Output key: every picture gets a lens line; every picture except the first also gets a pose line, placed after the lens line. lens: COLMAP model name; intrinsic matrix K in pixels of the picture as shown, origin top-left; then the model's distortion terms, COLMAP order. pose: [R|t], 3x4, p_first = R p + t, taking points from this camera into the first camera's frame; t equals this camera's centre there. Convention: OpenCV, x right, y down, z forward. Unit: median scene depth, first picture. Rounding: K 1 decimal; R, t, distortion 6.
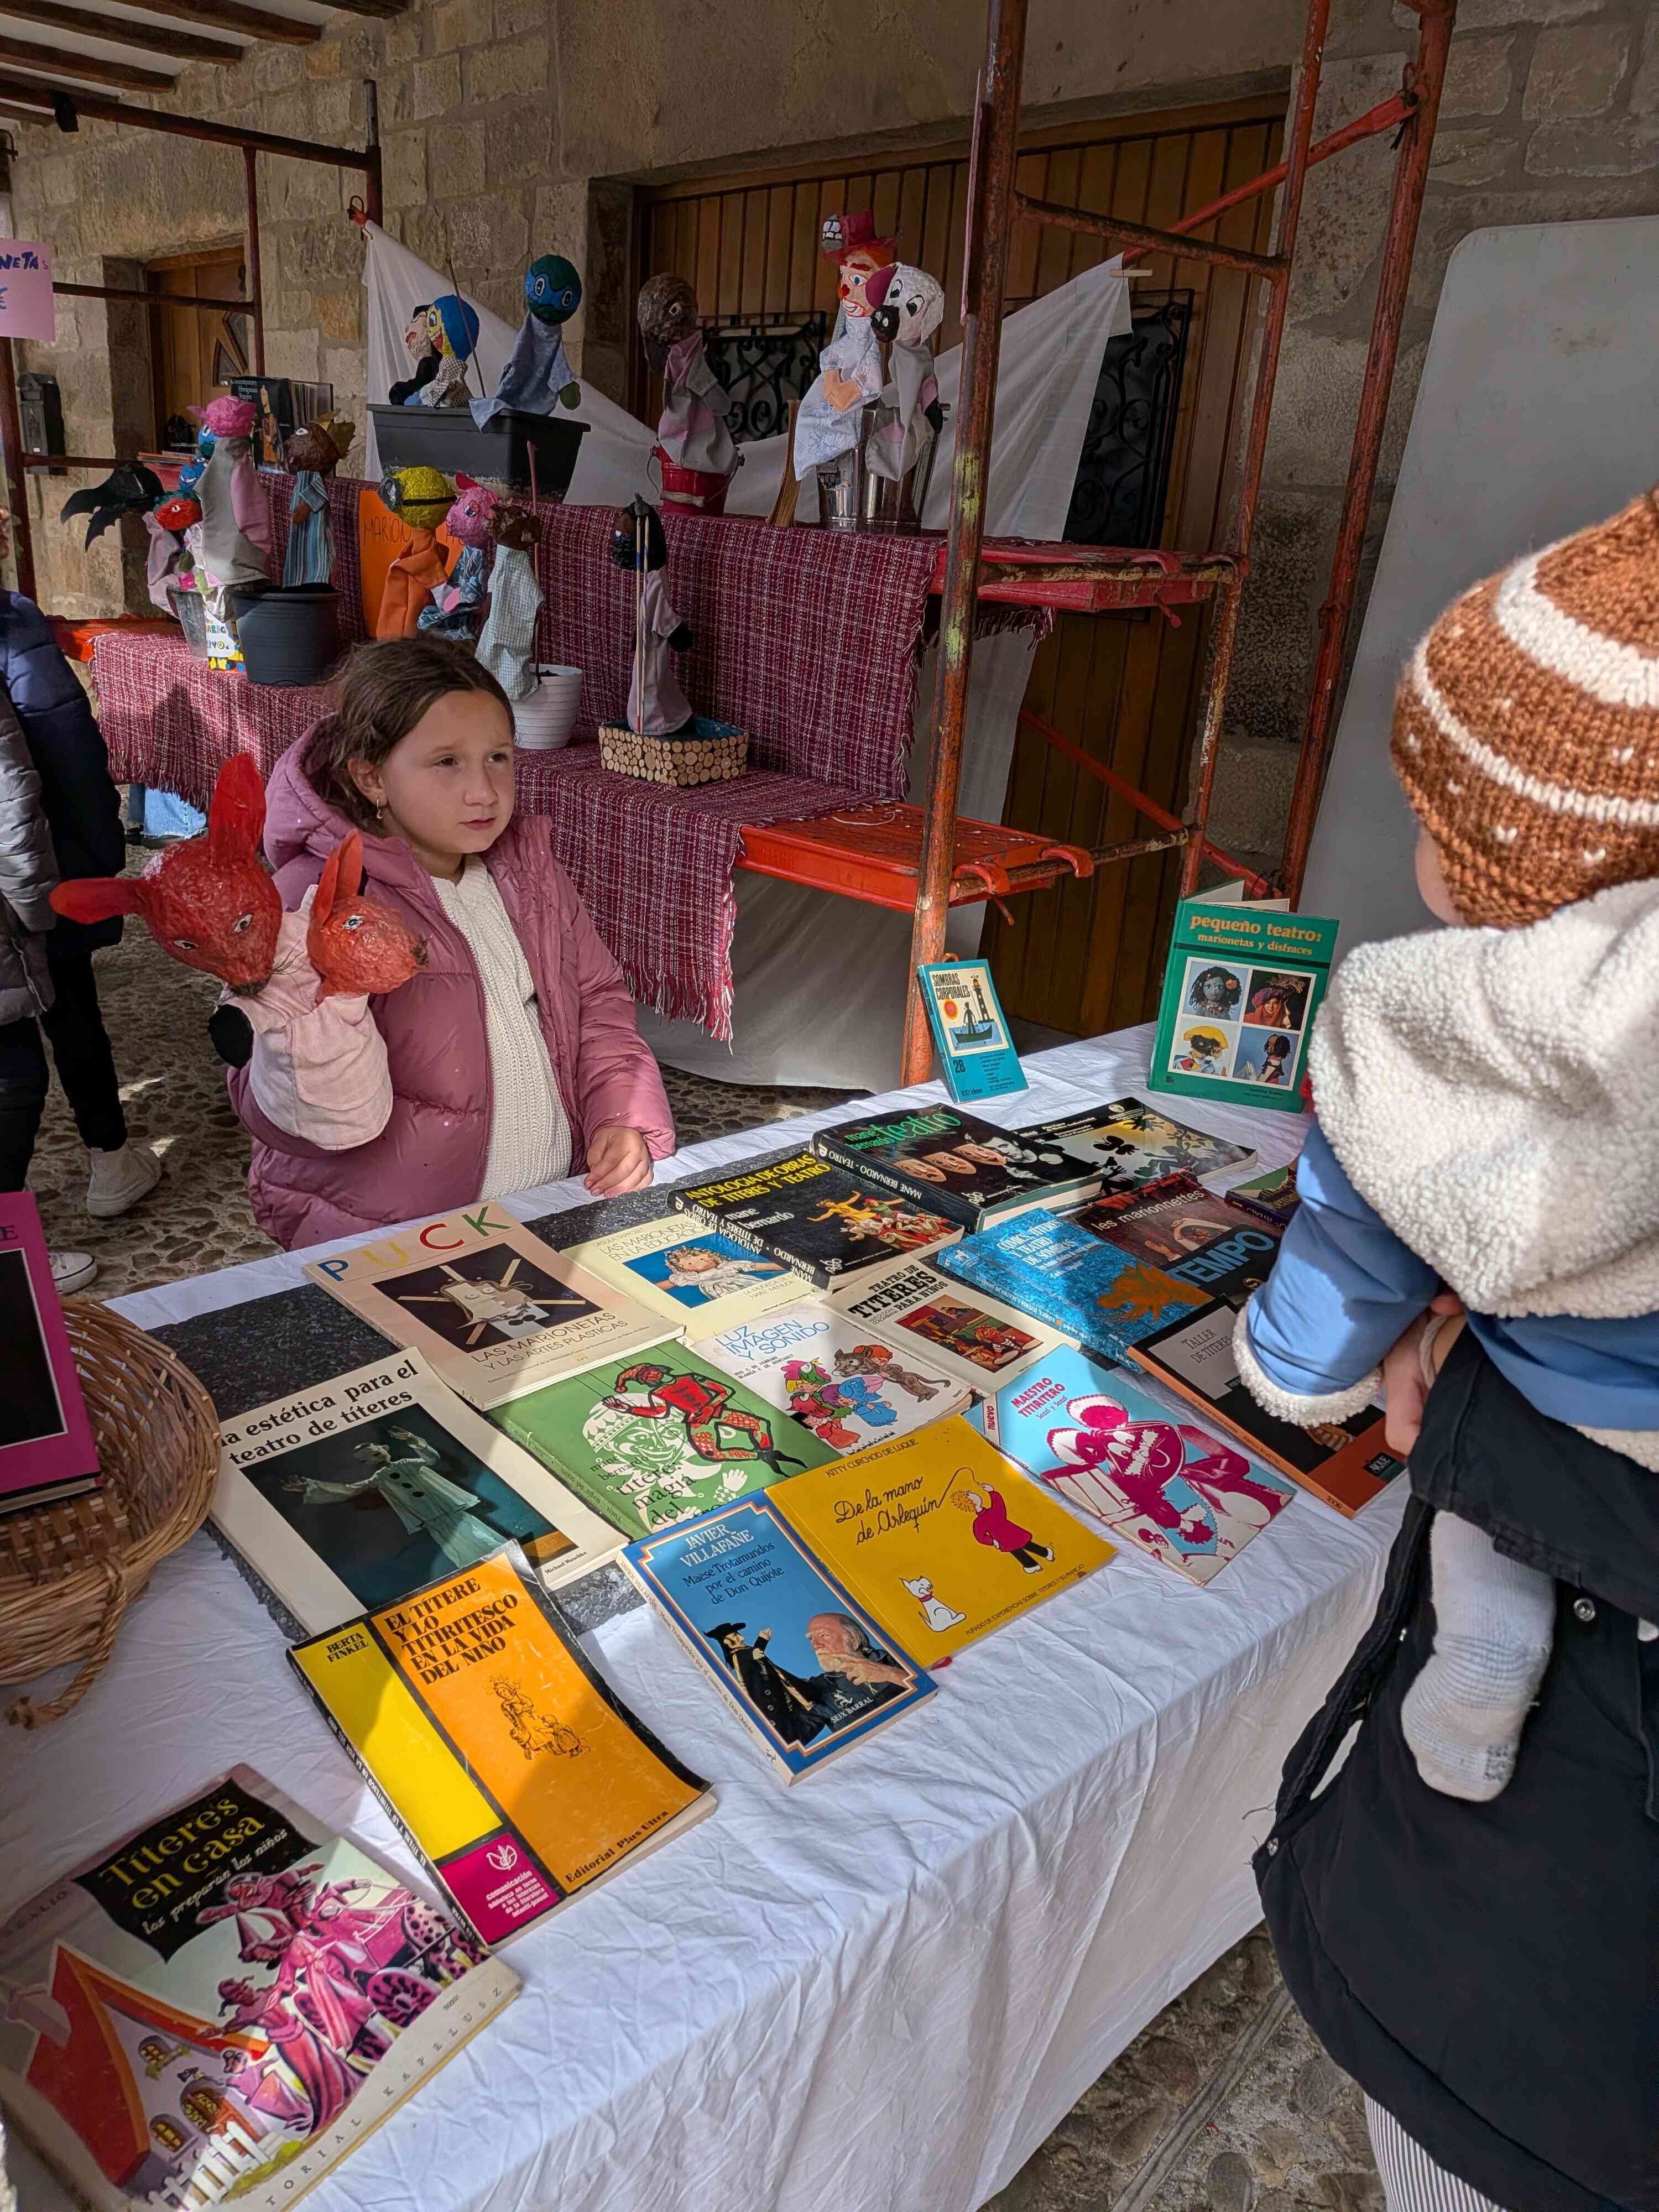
lens RADIAL K [[1530.9, 0, 825.0], [0, 1530.9, 1075.4], [0, 0, 1]] dist [-0.000294, -0.023218]
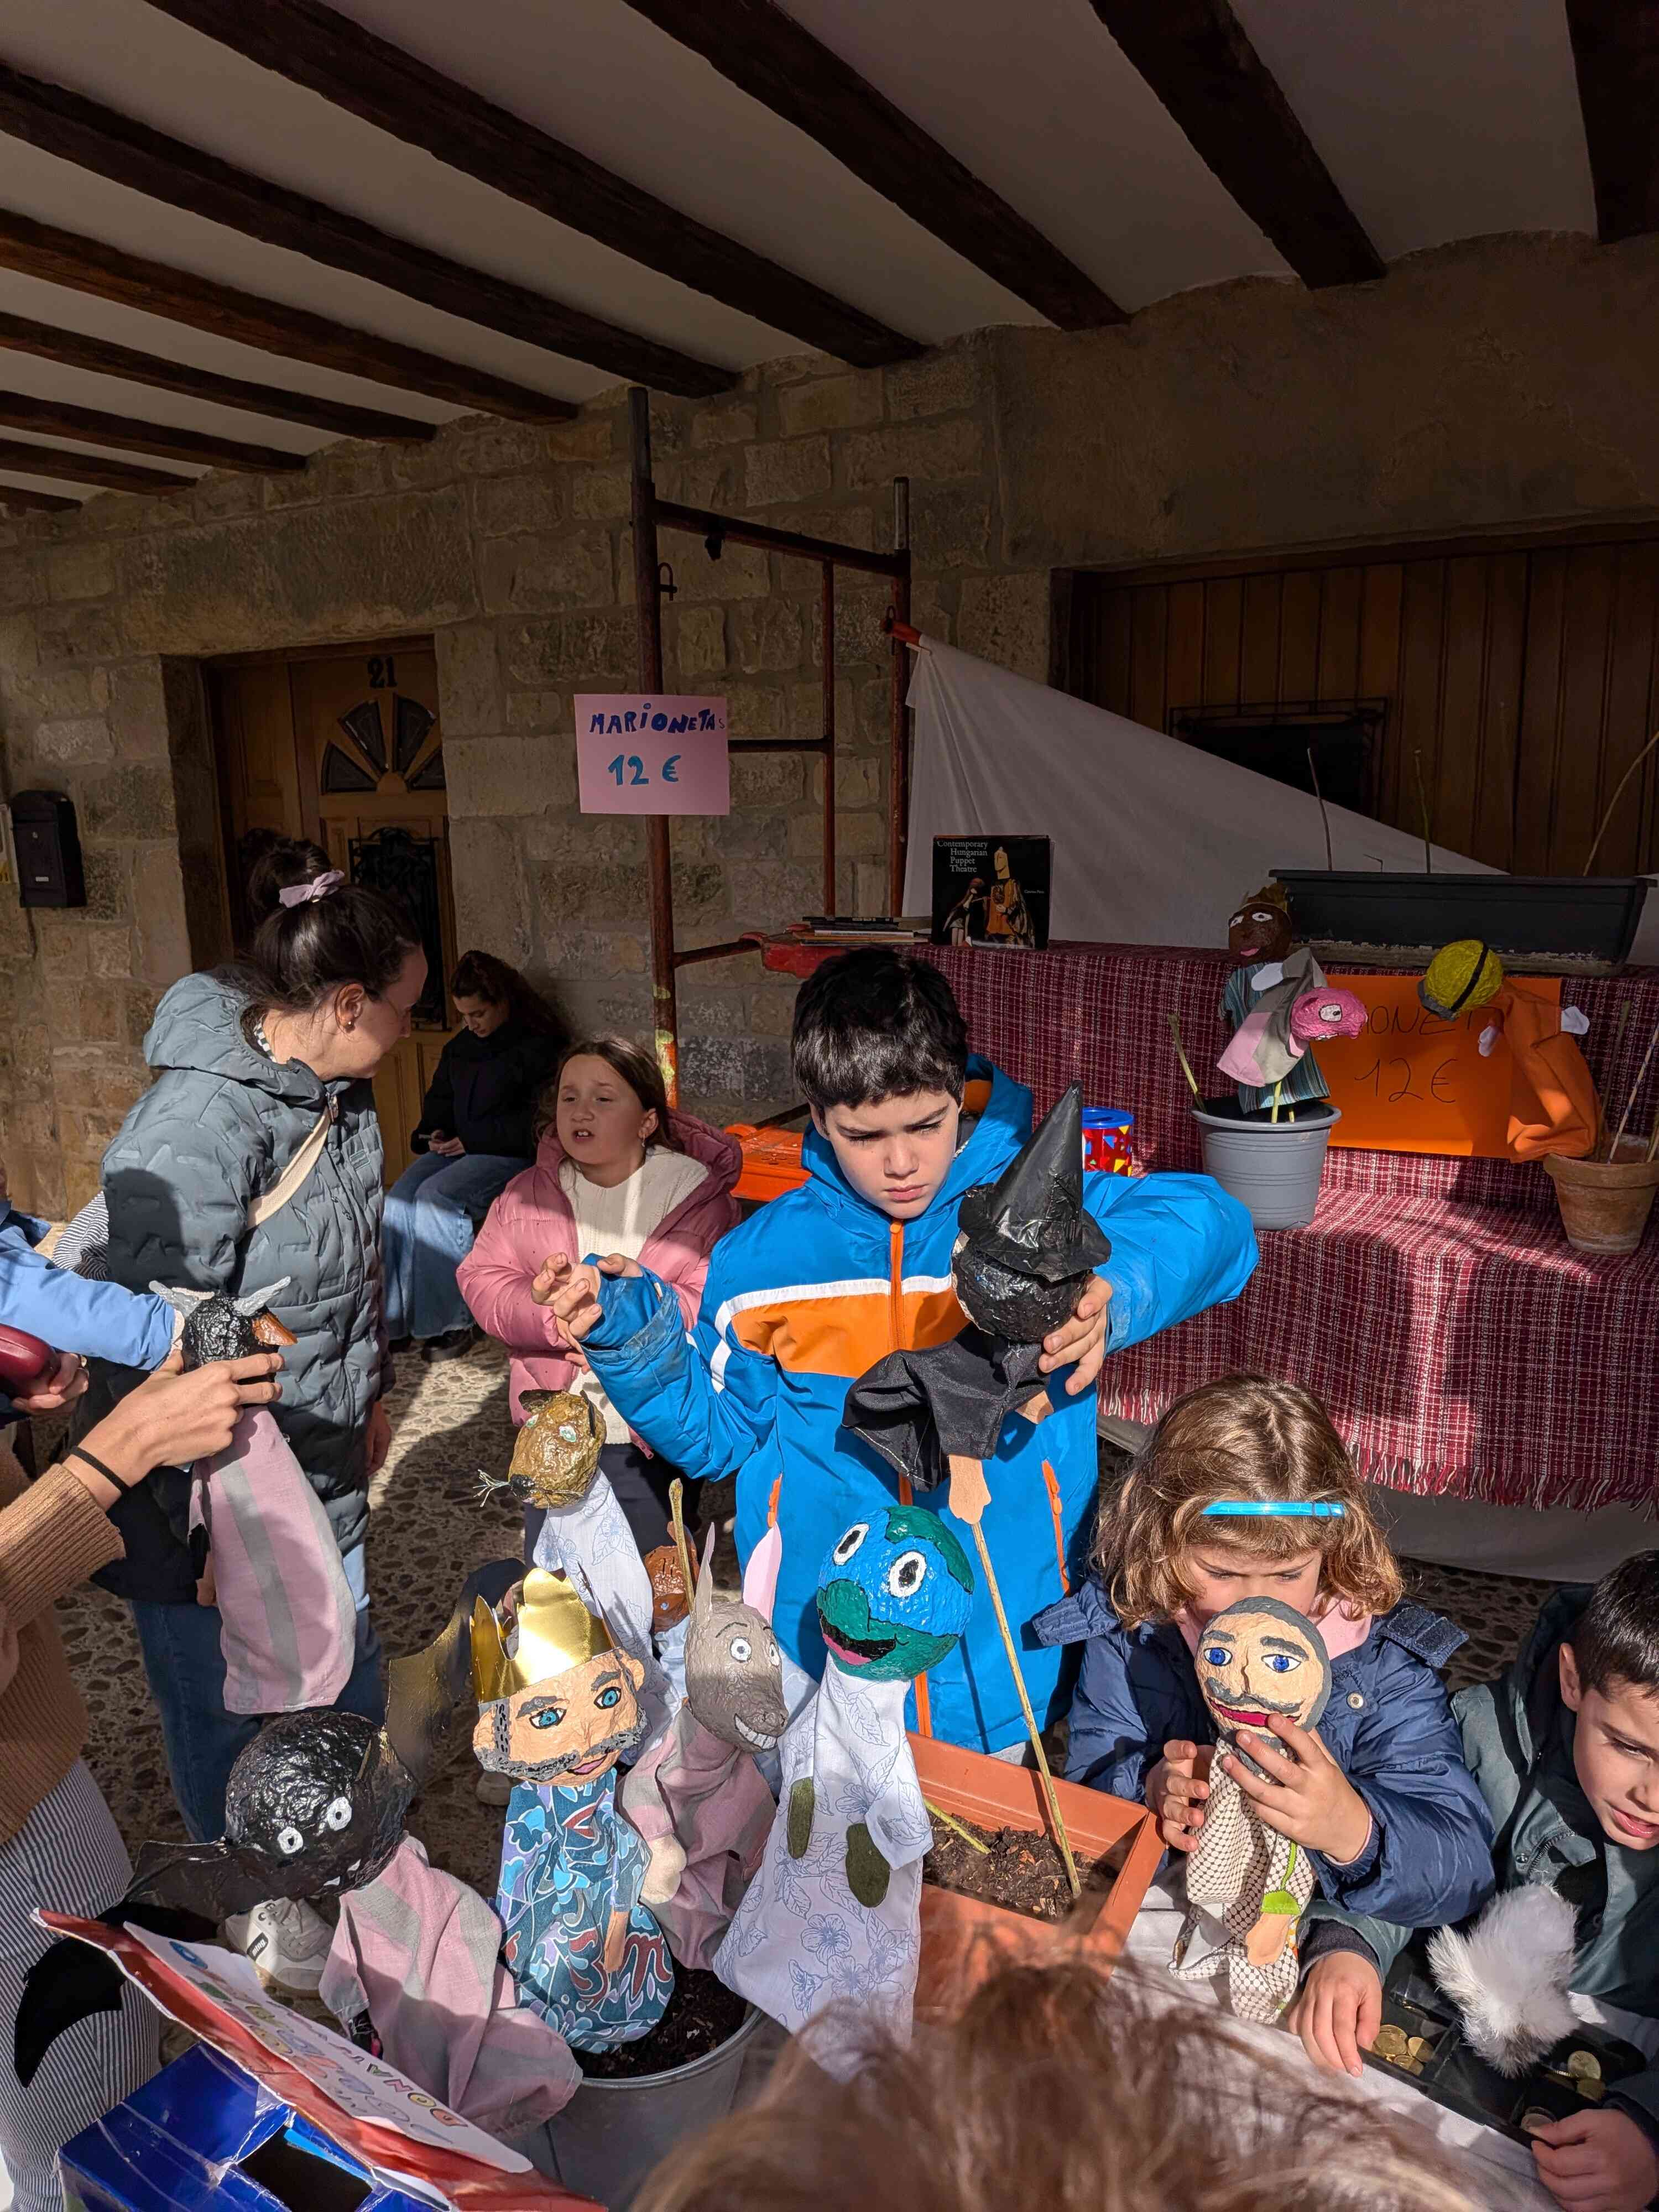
lens RADIAL K [[1563.3, 0, 830.0], [0, 1563.3, 1144.7], [0, 0, 1]] dist [0.048556, -0.099397]
pose [[0.964744, -0.131409, 0.228035, -0.577243], [0.161386, 0.979793, -0.118153, -0.183270], [-0.207901, 0.150789, 0.966457, 0.203902]]
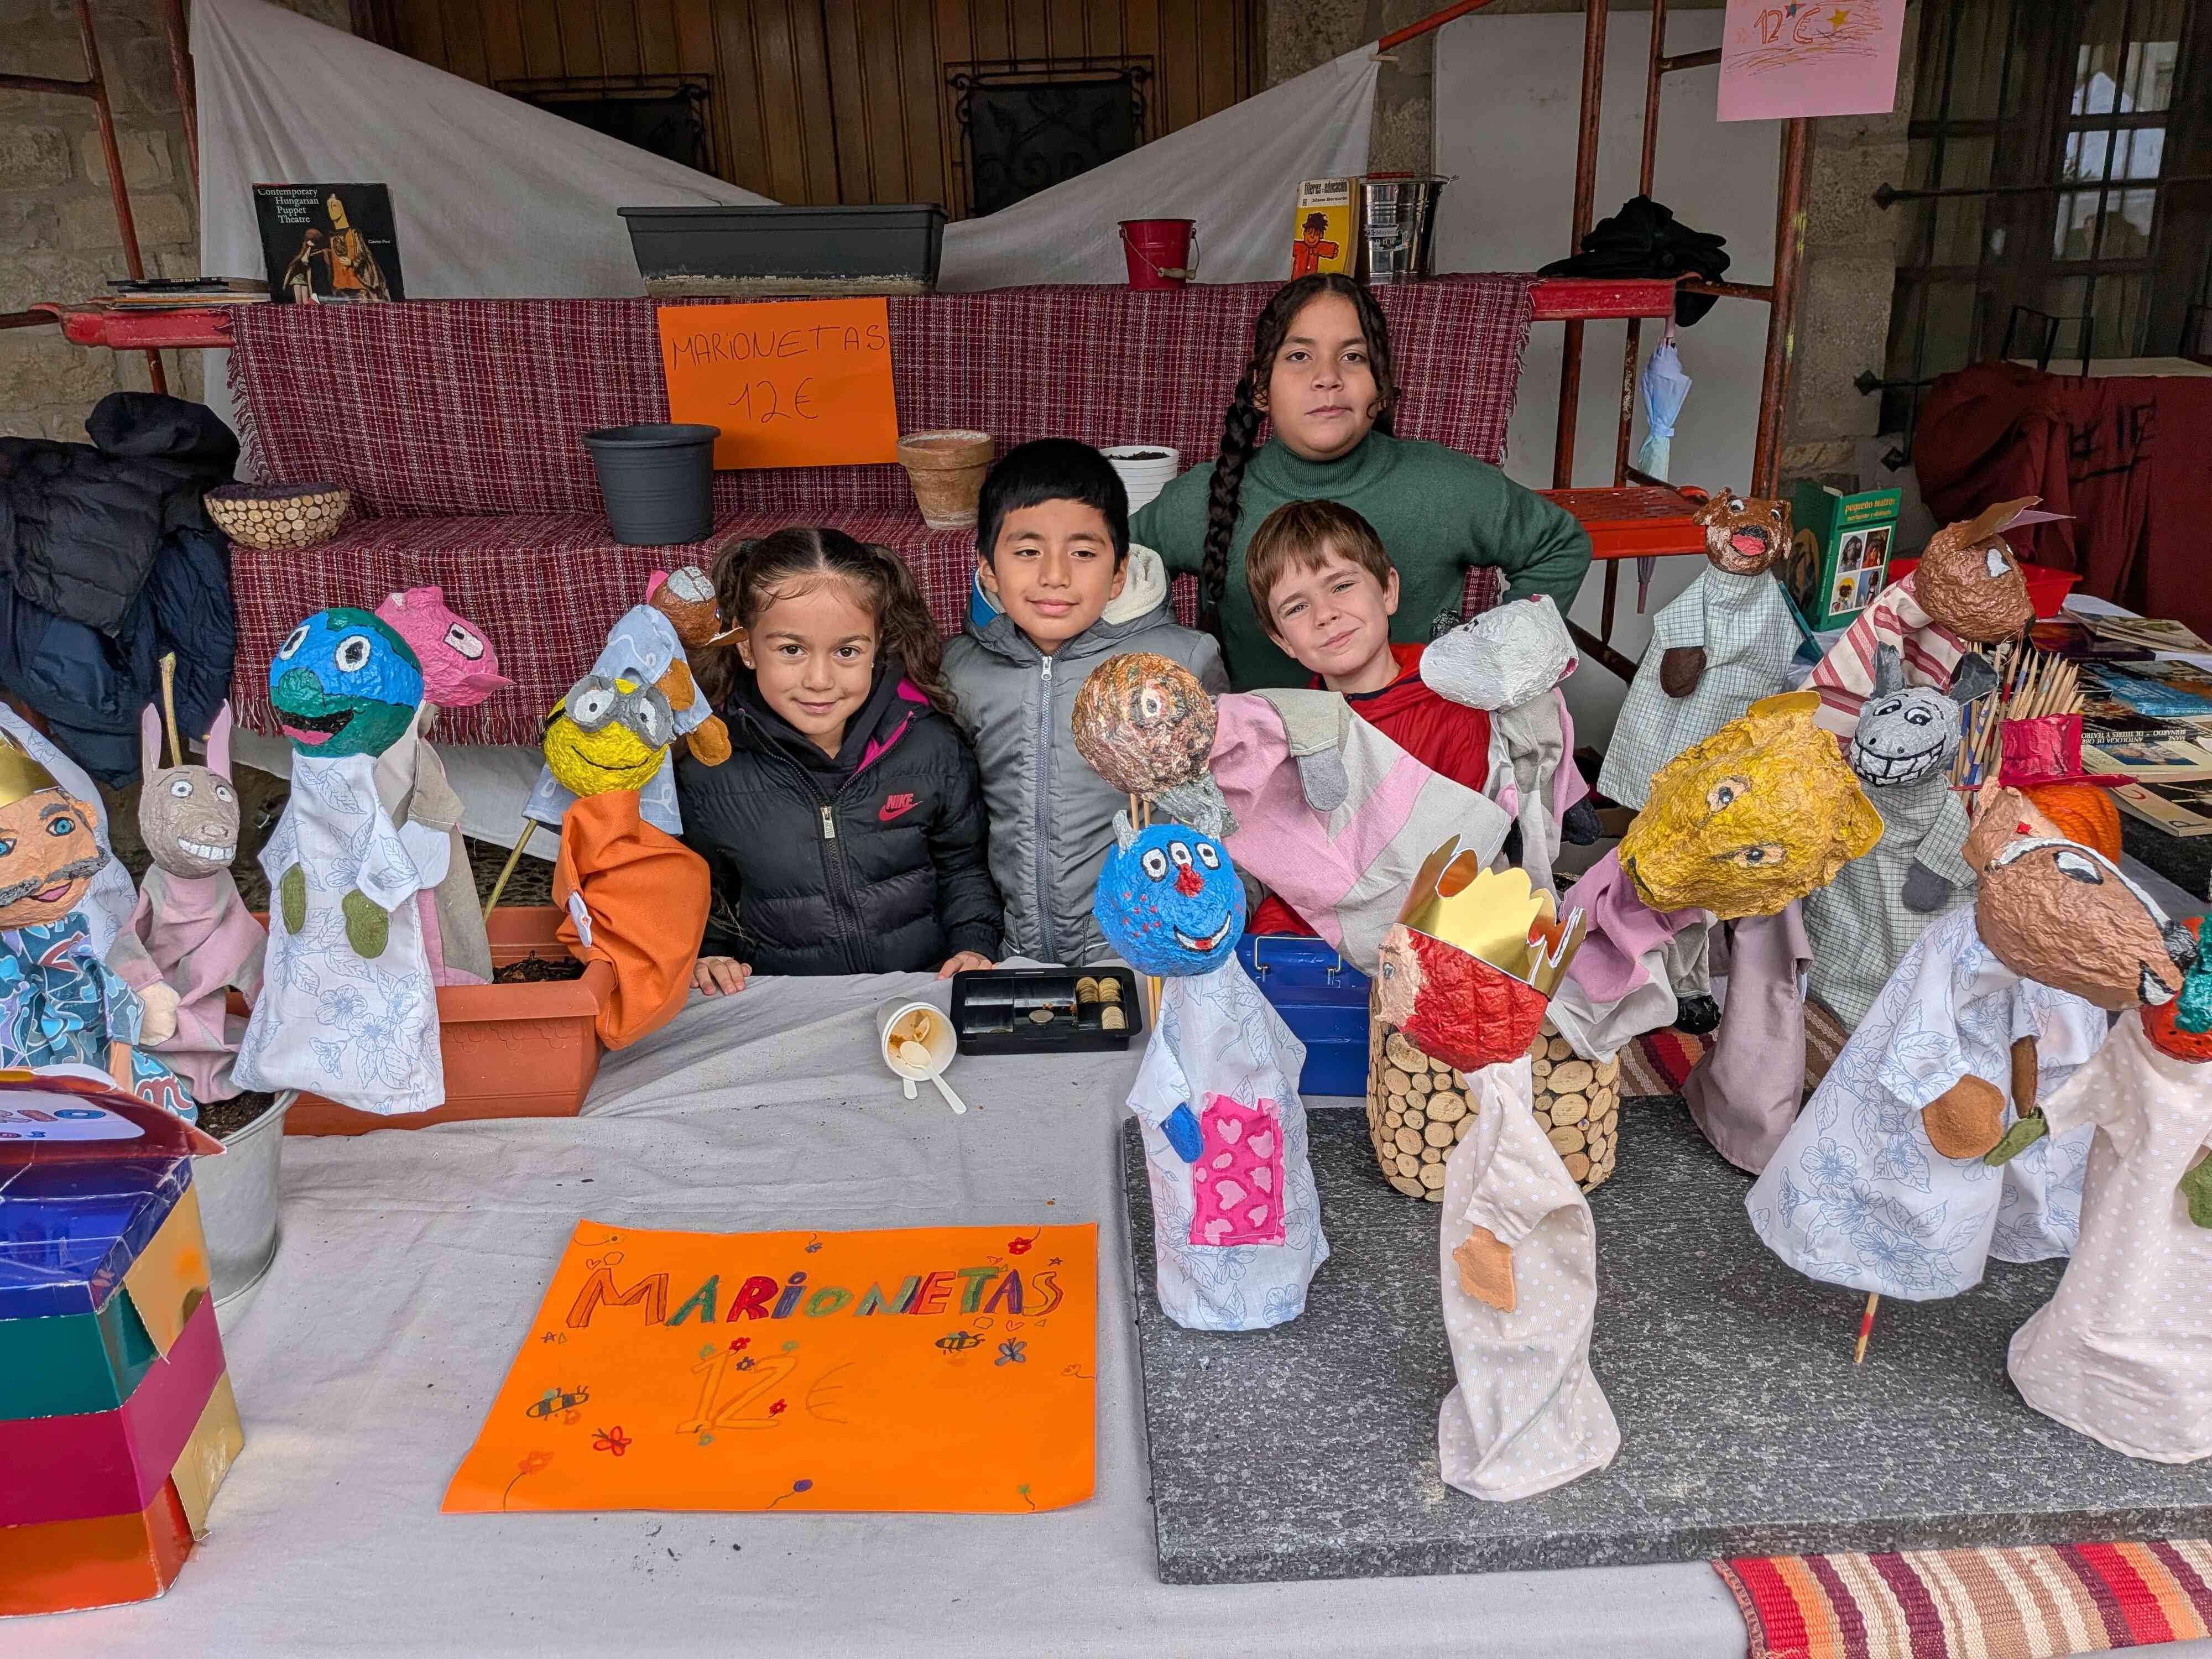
lens RADIAL K [[1530.9, 0, 1106.0], [0, 1530.9, 829.5], [0, 0, 1]] dist [-0.000294, -0.023218]
pose [[0.690114, -0.332488, 0.642802, -0.606906], [0.318346, 0.937134, 0.142953, -0.115128], [-0.649922, 0.105980, 0.752576, 0.171296]]
